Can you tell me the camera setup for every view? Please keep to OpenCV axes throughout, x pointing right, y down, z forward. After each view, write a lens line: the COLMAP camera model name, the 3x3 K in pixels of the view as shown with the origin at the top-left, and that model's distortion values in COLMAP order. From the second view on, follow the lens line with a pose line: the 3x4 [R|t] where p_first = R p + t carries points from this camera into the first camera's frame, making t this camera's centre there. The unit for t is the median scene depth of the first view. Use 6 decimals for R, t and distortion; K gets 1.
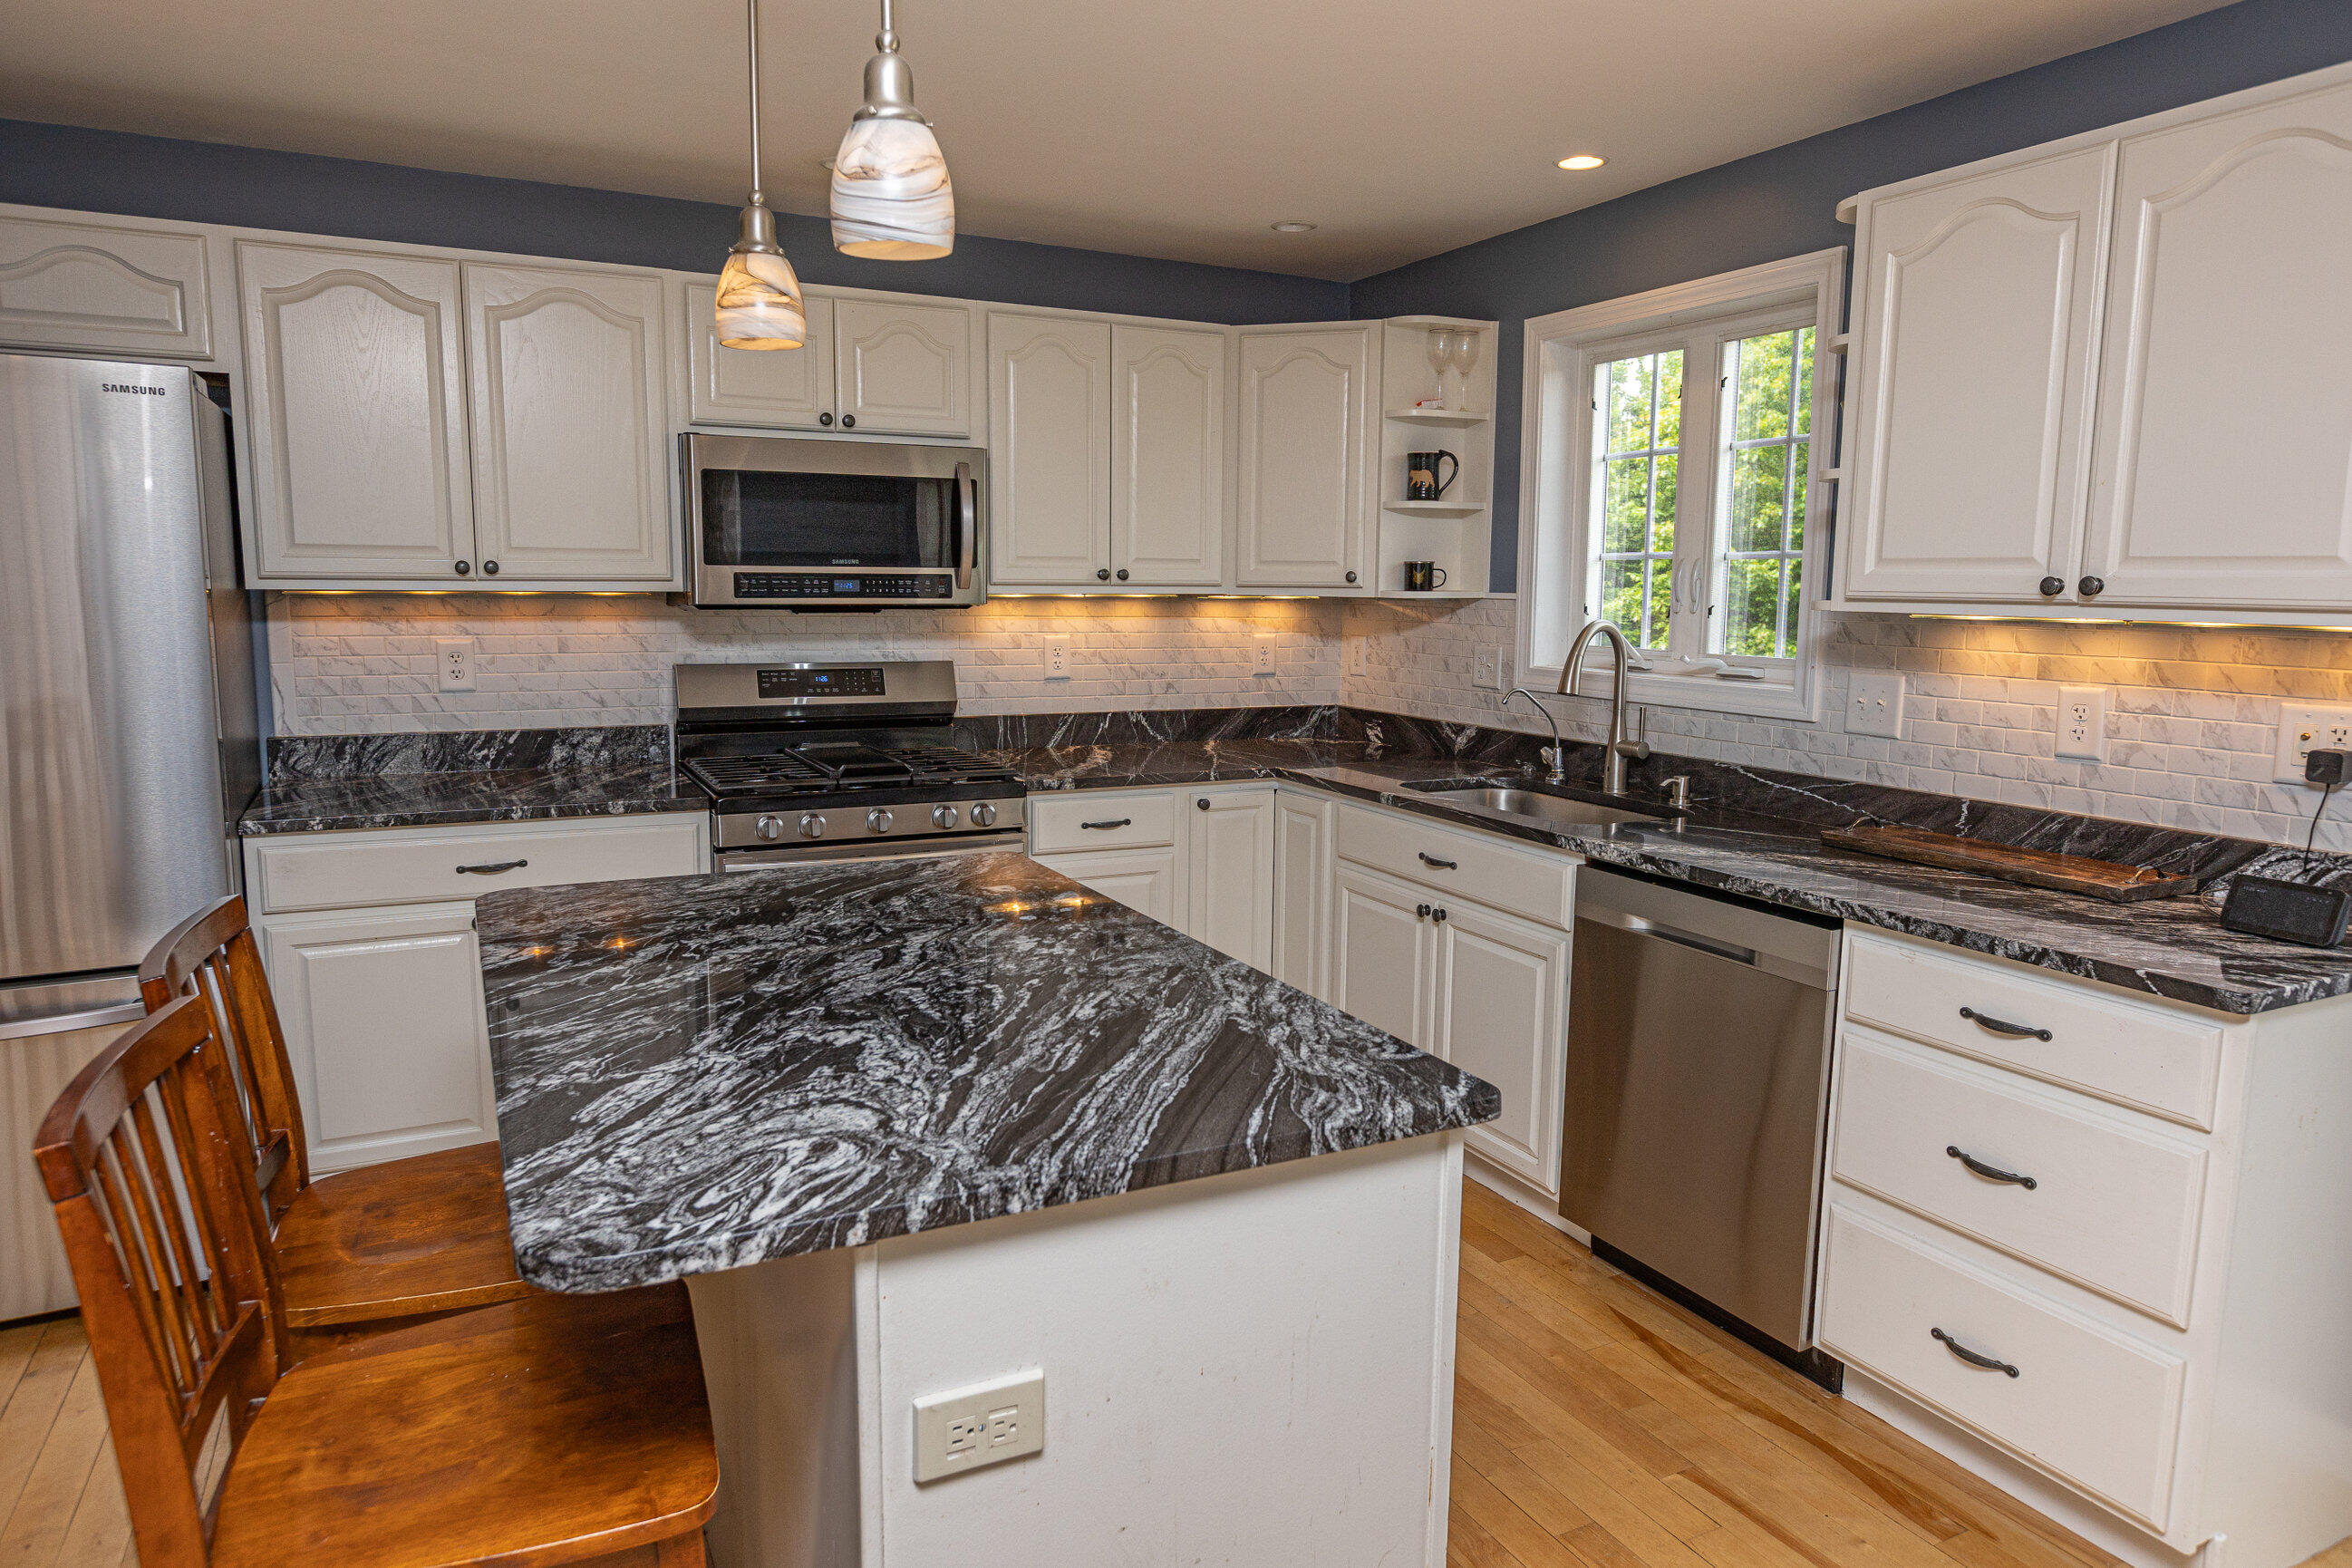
lens RADIAL K [[1459.4, 0, 1165.1], [0, 1459.4, 776.2], [0, 0, 1]] dist [-0.001535, 0.002073]
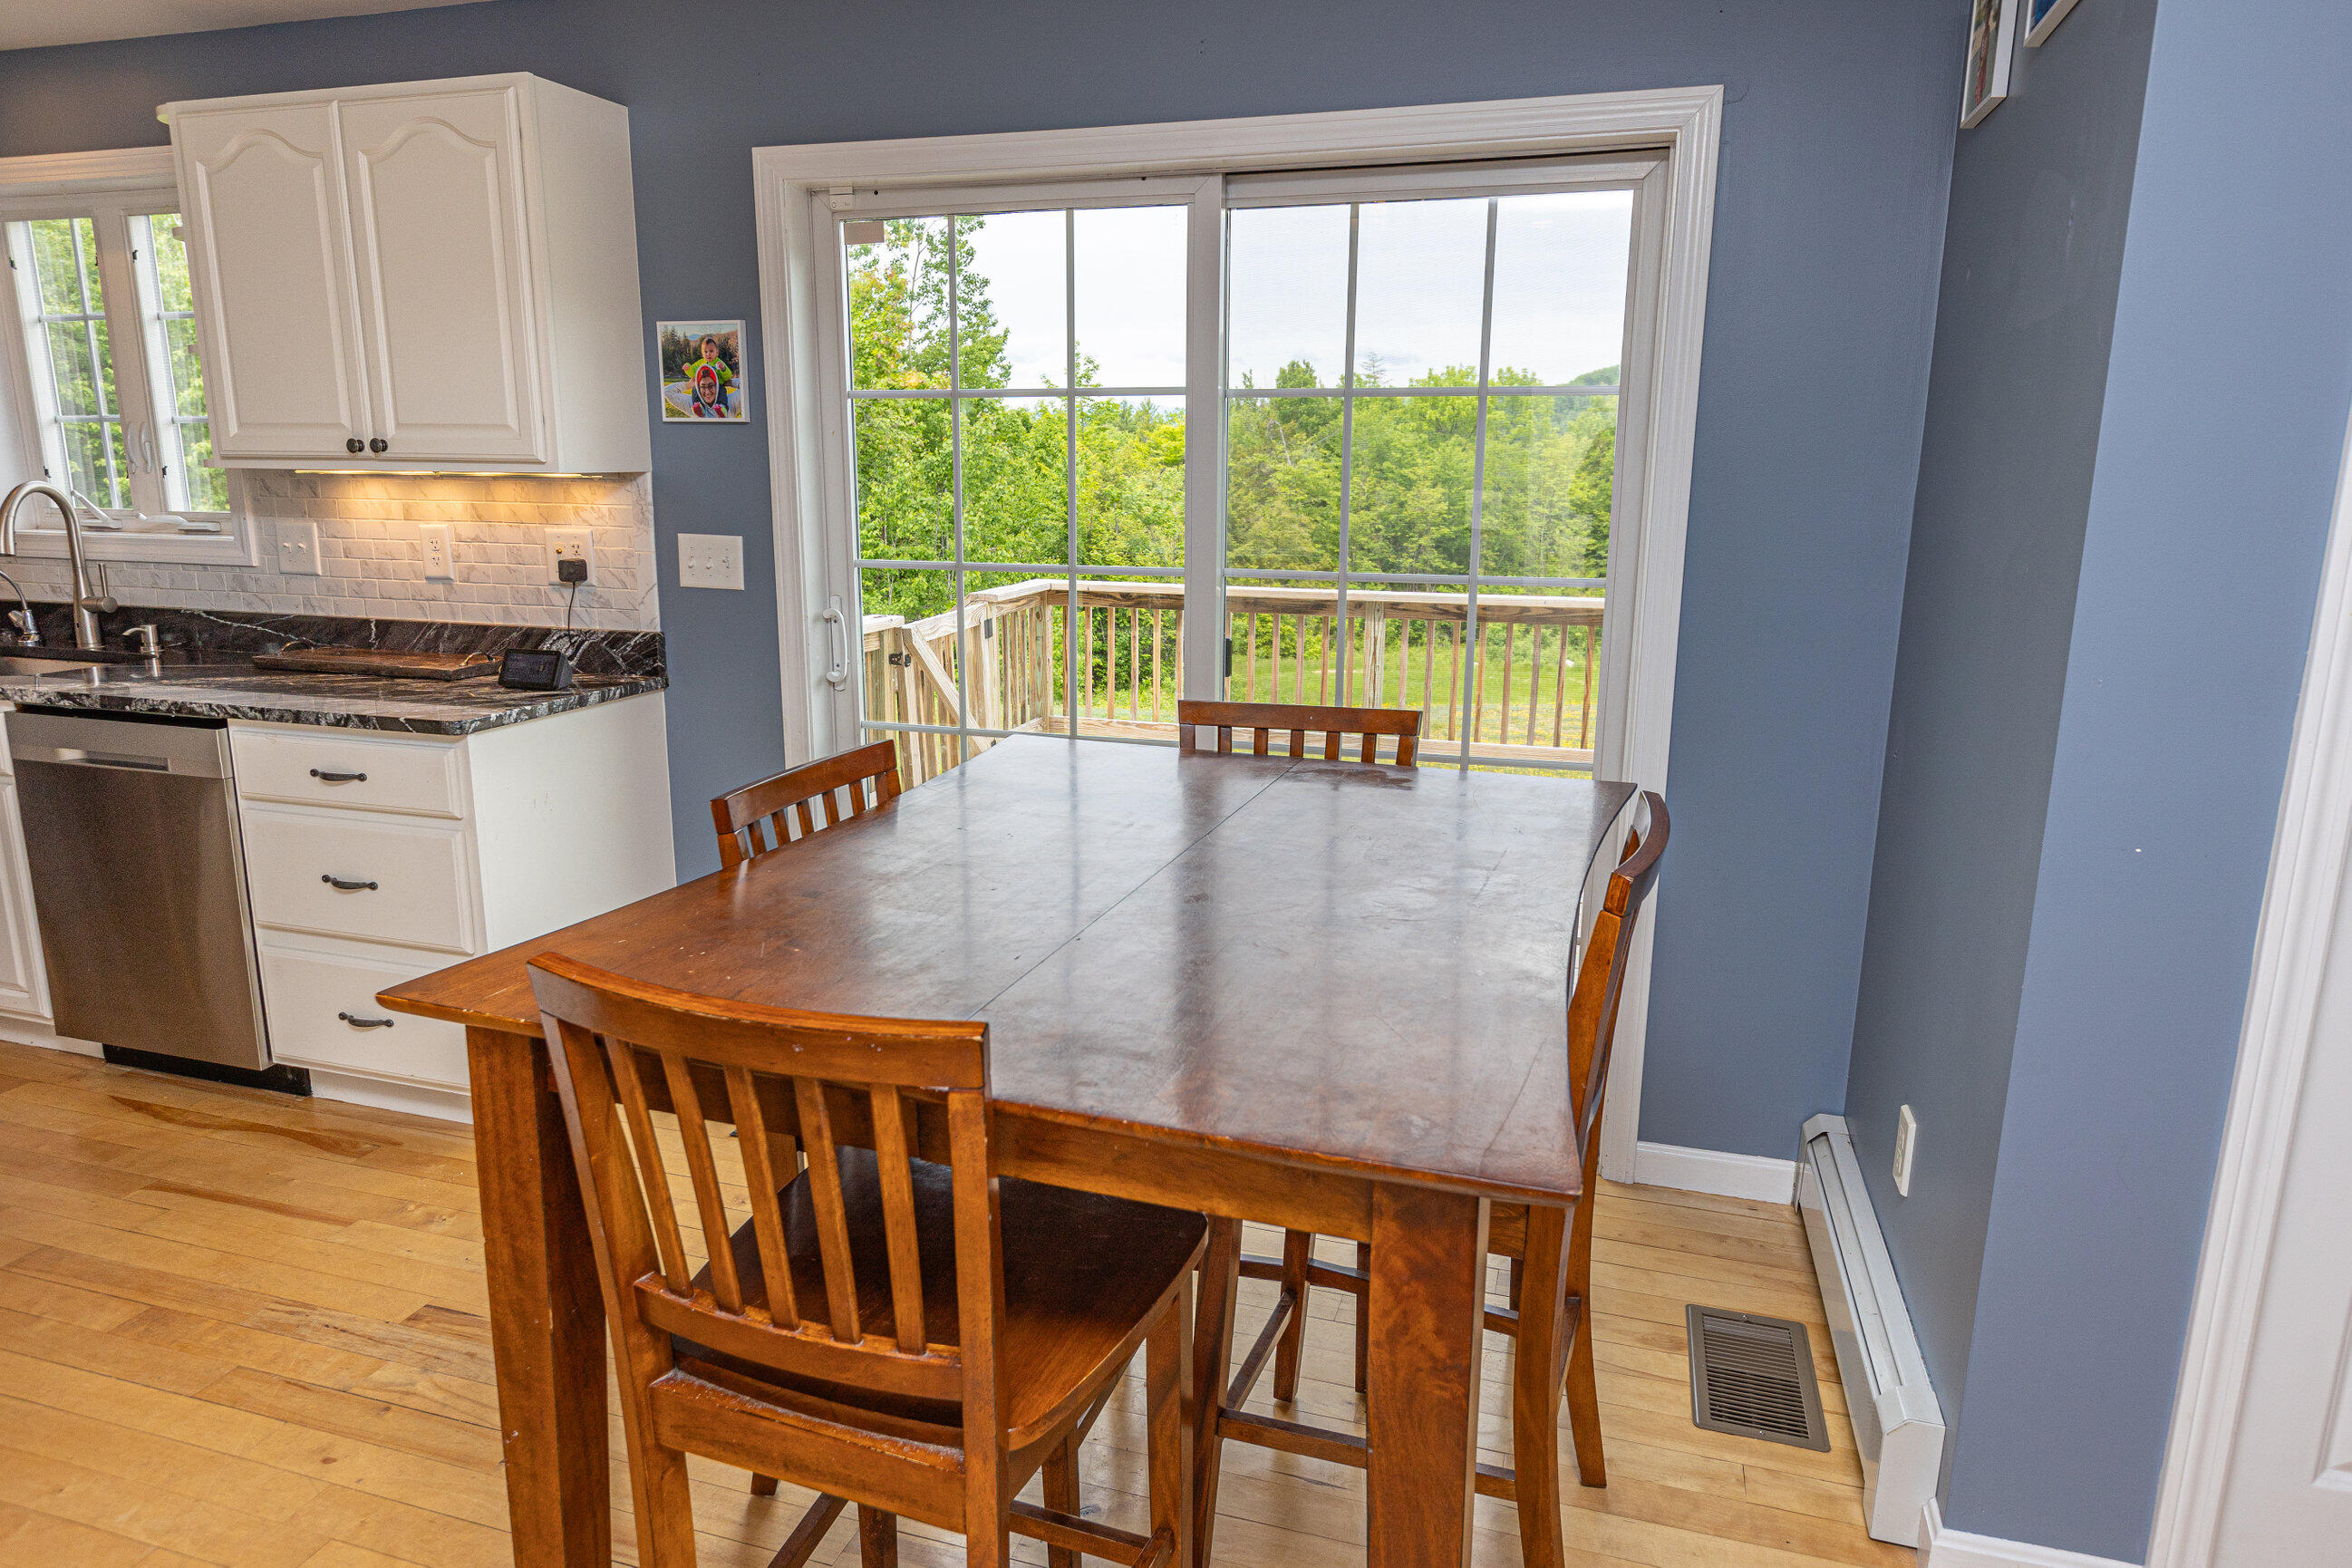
lens RADIAL K [[1459.4, 0, 1165.1], [0, 1459.4, 776.2], [0, 0, 1]] dist [-0.001535, 0.002073]
pose [[0.695841, -0.158351, 0.700522, 0.129757], [0.095413, 0.987127, 0.128362, 0.056350], [-0.711830, -0.022481, 0.701992, -0.393004]]
